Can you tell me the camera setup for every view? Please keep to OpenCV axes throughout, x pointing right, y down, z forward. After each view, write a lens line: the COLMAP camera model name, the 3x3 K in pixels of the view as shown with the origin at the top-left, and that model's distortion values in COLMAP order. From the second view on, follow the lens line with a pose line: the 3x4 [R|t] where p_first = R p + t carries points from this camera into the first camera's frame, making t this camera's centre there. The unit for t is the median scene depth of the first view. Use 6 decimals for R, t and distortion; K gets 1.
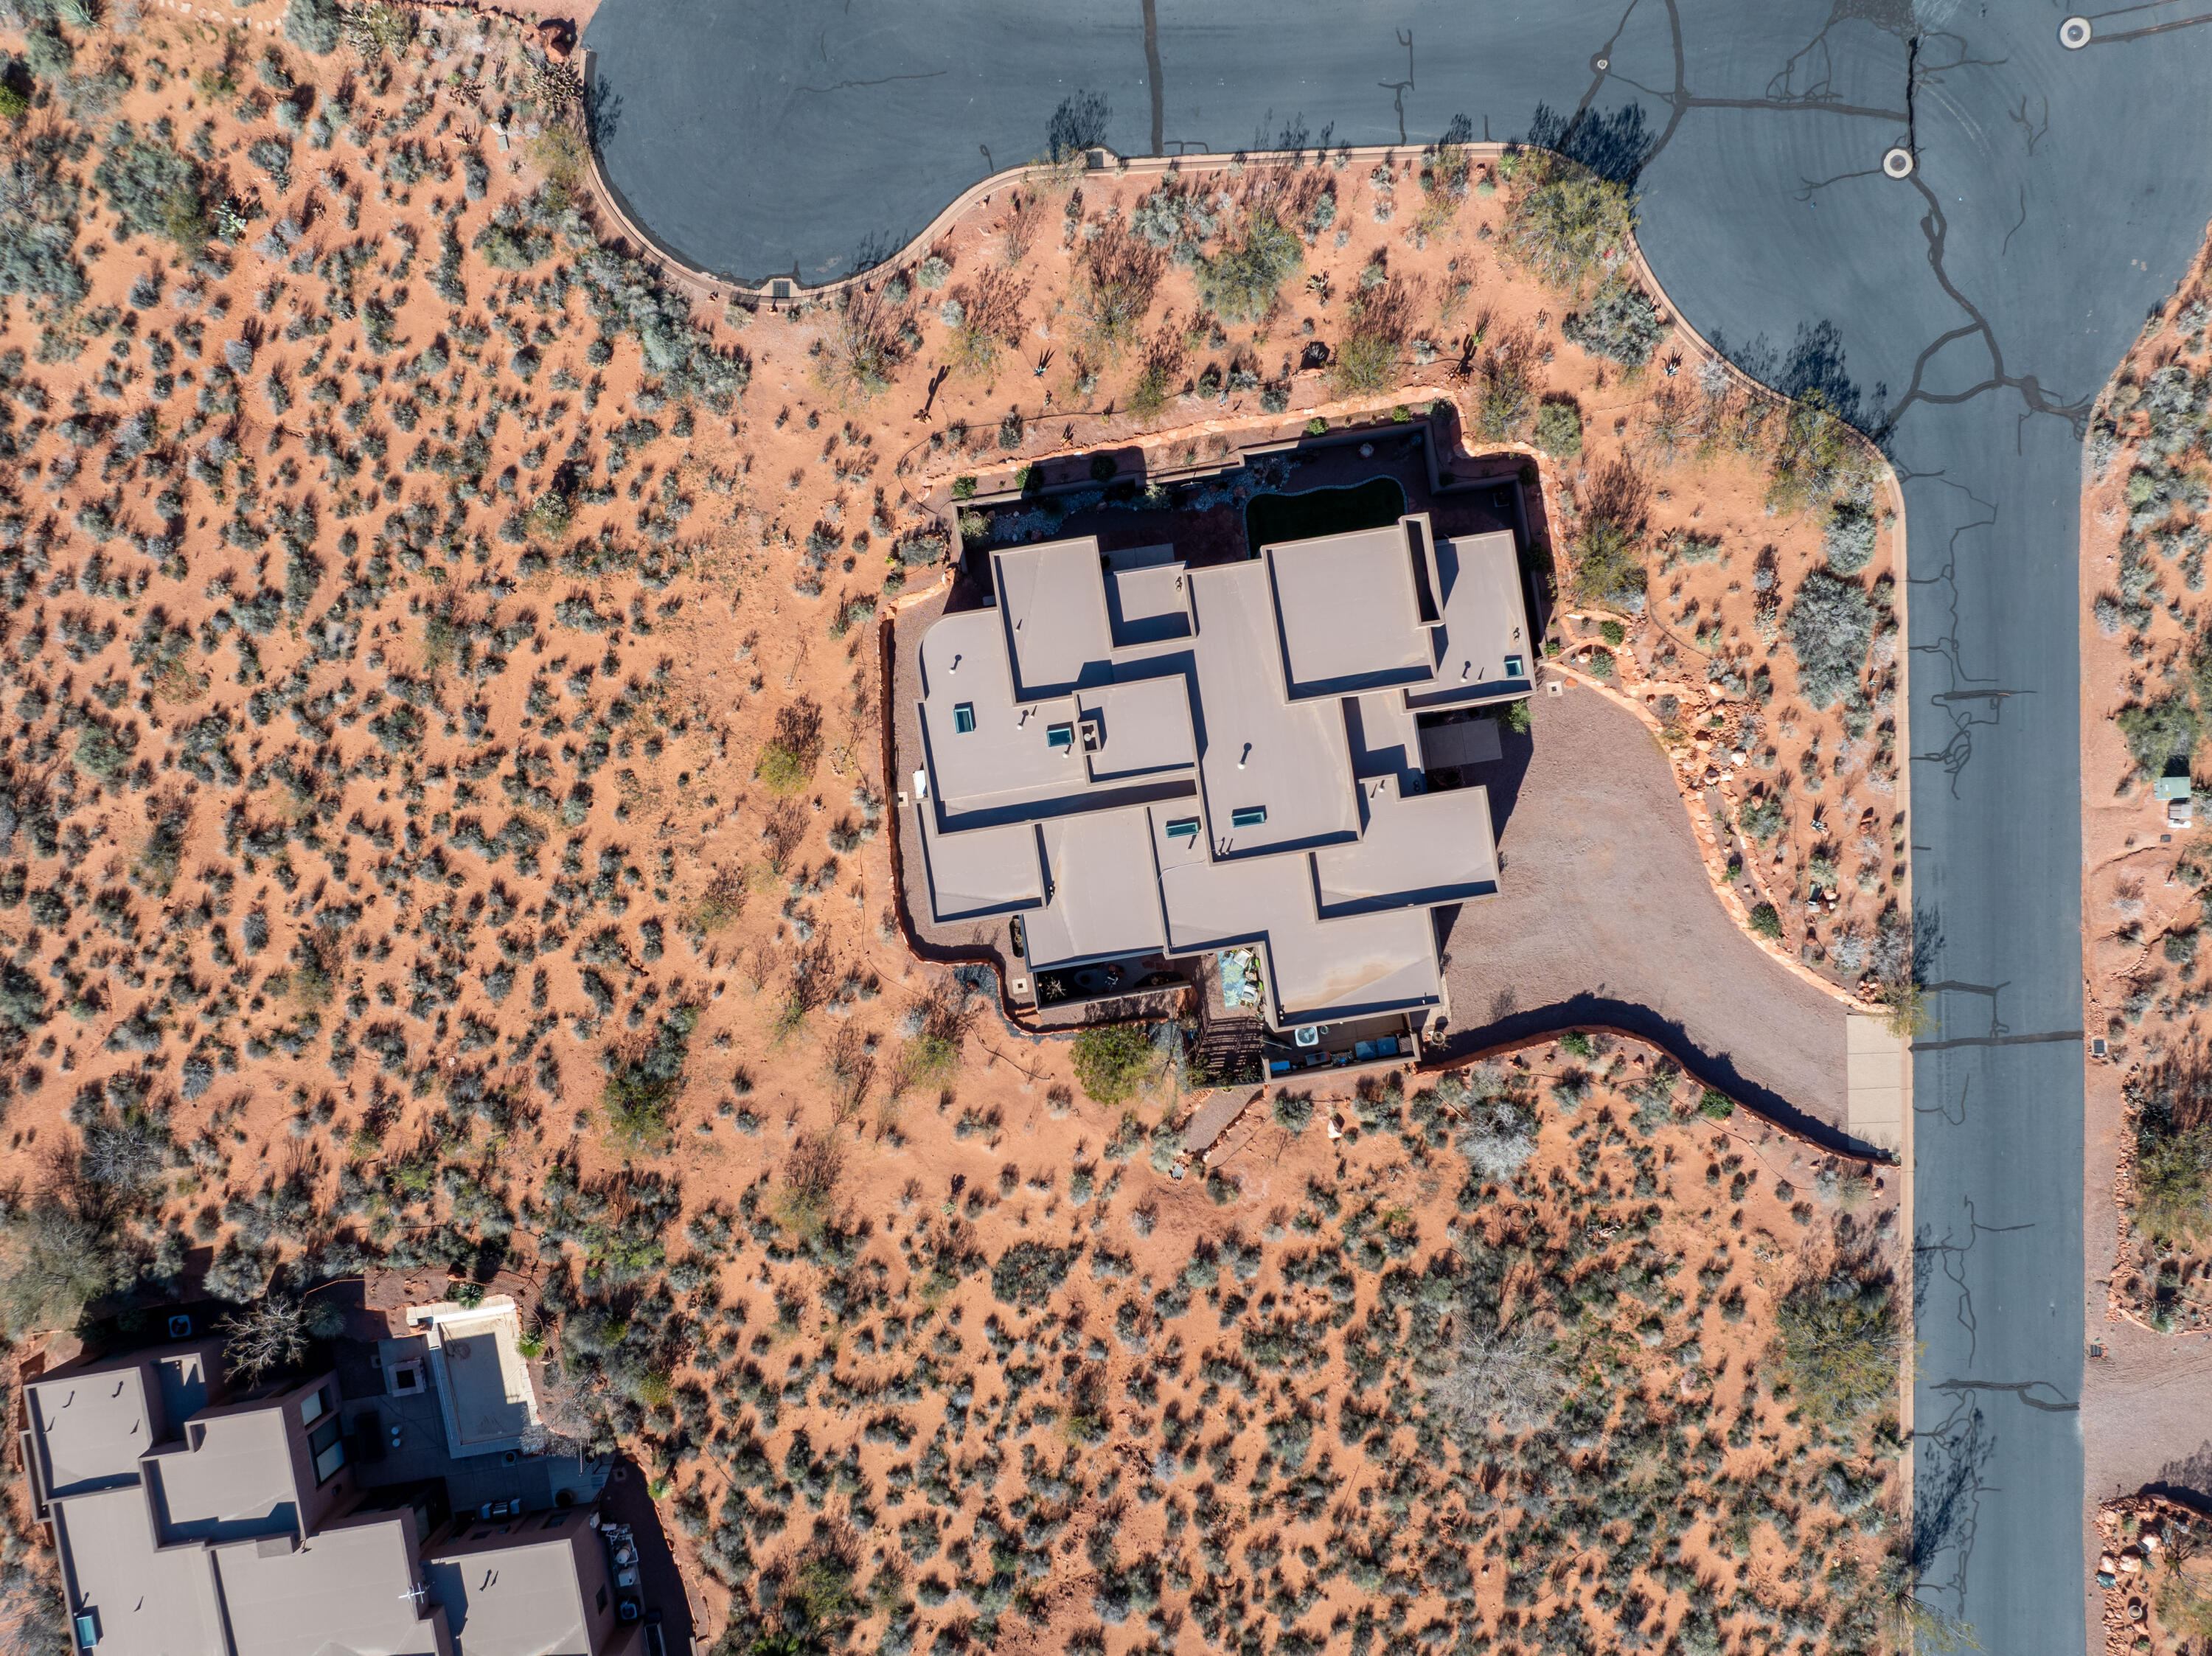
lens RADIAL K [[1562.4, 0, 1106.0], [0, 1562.4, 828.0], [0, 0, 1]] dist [-0.056511, 0.024939]
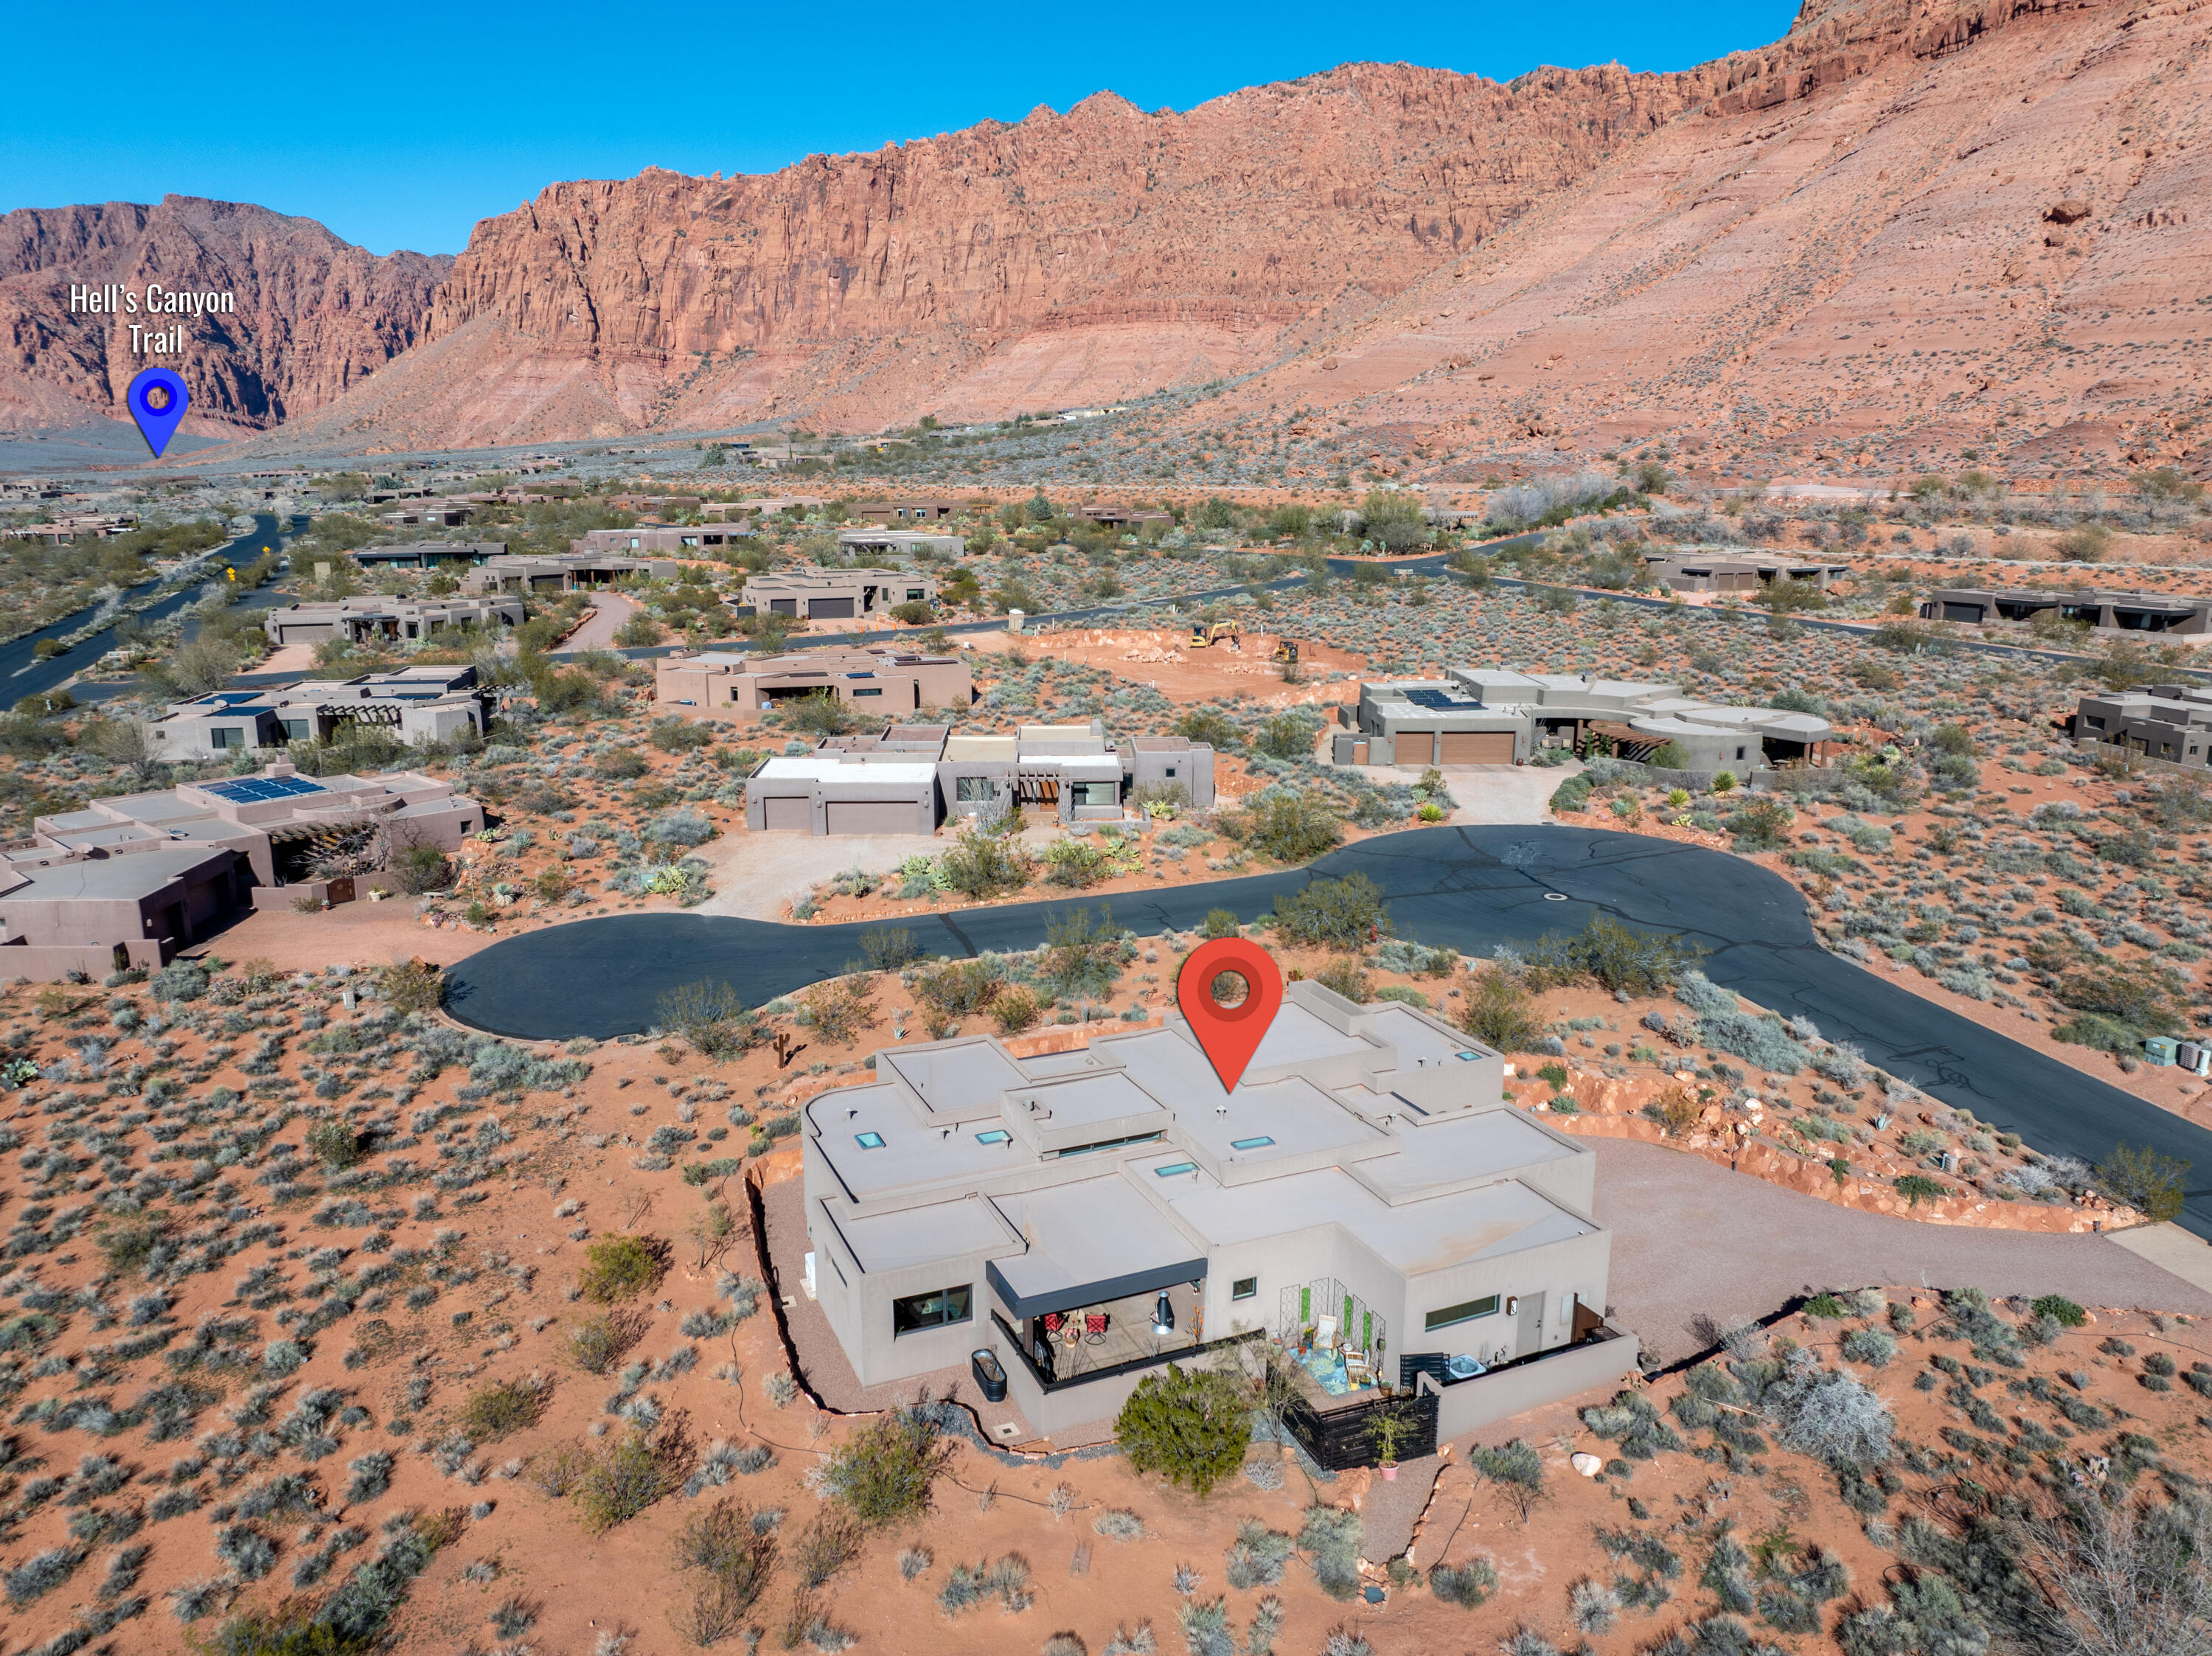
lens RADIAL K [[1562.4, 0, 1106.0], [0, 1562.4, 828.0], [0, 0, 1]] dist [-0.056511, 0.024939]
pose [[0.963674, -0.055768, 0.261193, -0.164414], [0.267009, 0.223688, -0.937374, 0.633831], [-0.006151, 0.973064, 0.230452, 0.633332]]
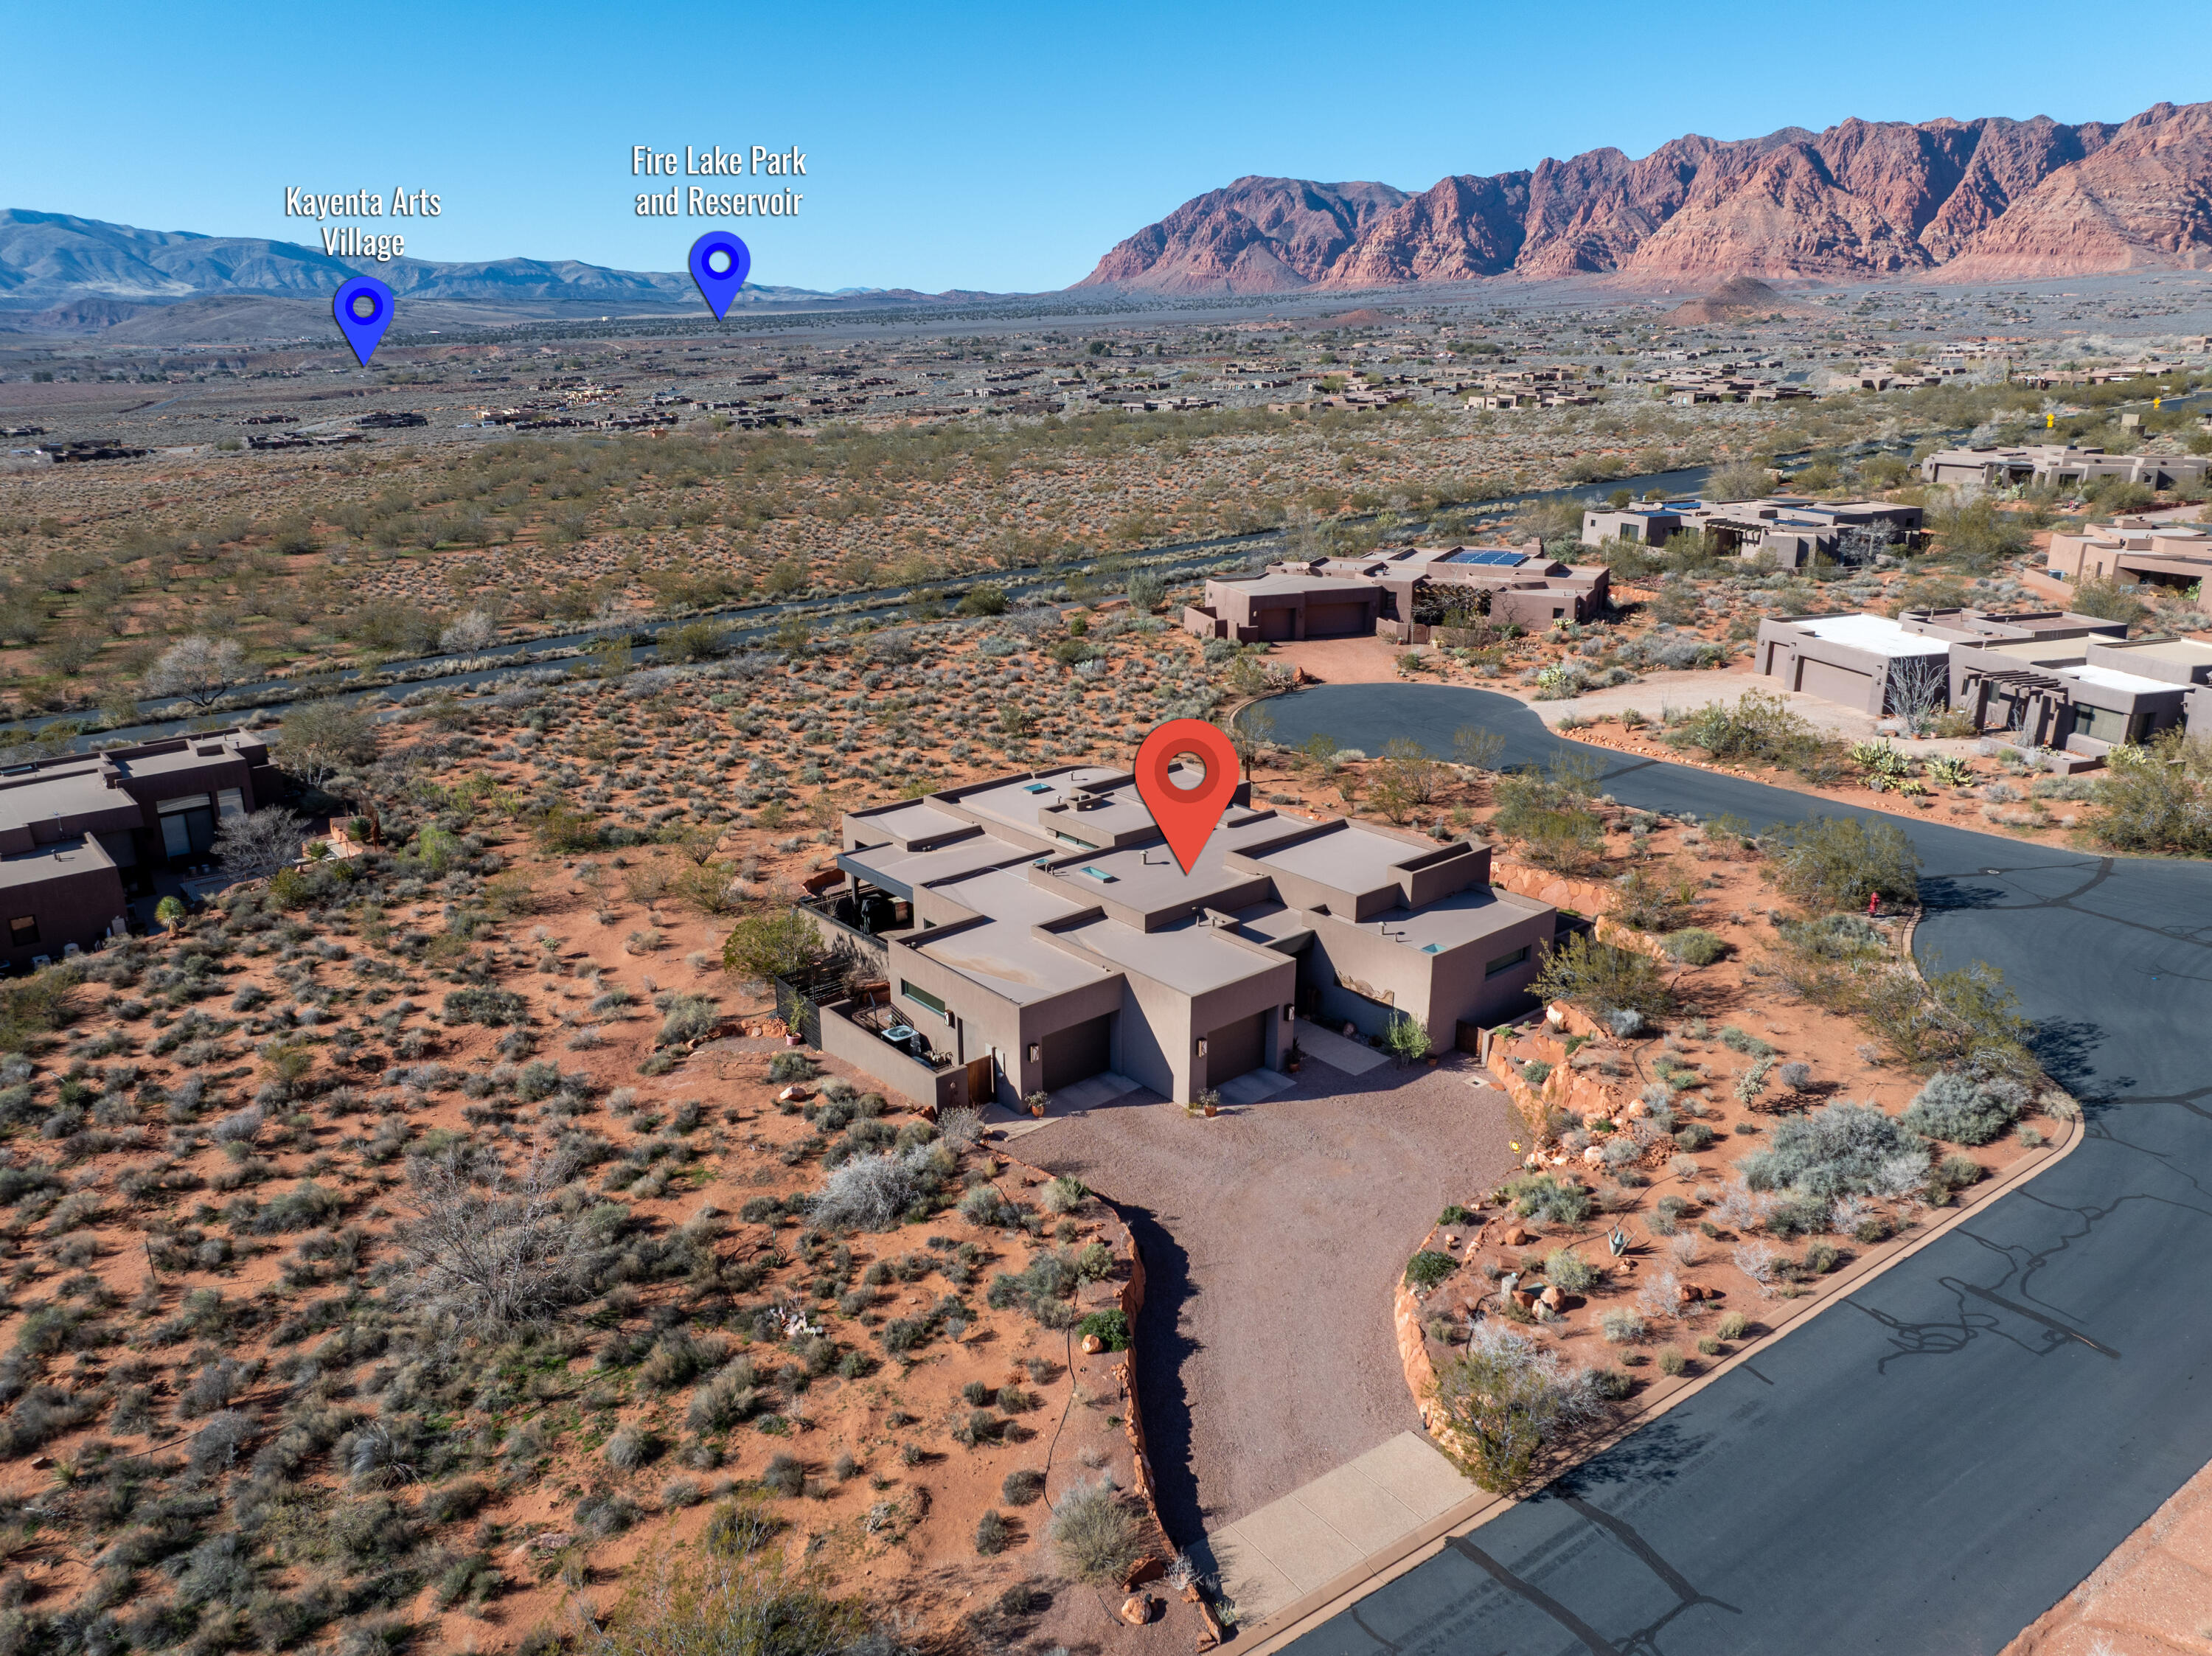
lens RADIAL K [[1562.4, 0, 1106.0], [0, 1562.4, 828.0], [0, 0, 1]] dist [-0.056511, 0.024939]
pose [[0.530206, 0.262604, -0.806177, 0.758766], [-0.847849, 0.170710, -0.502006, 0.405798], [0.005793, 0.949683, 0.313160, 0.663630]]
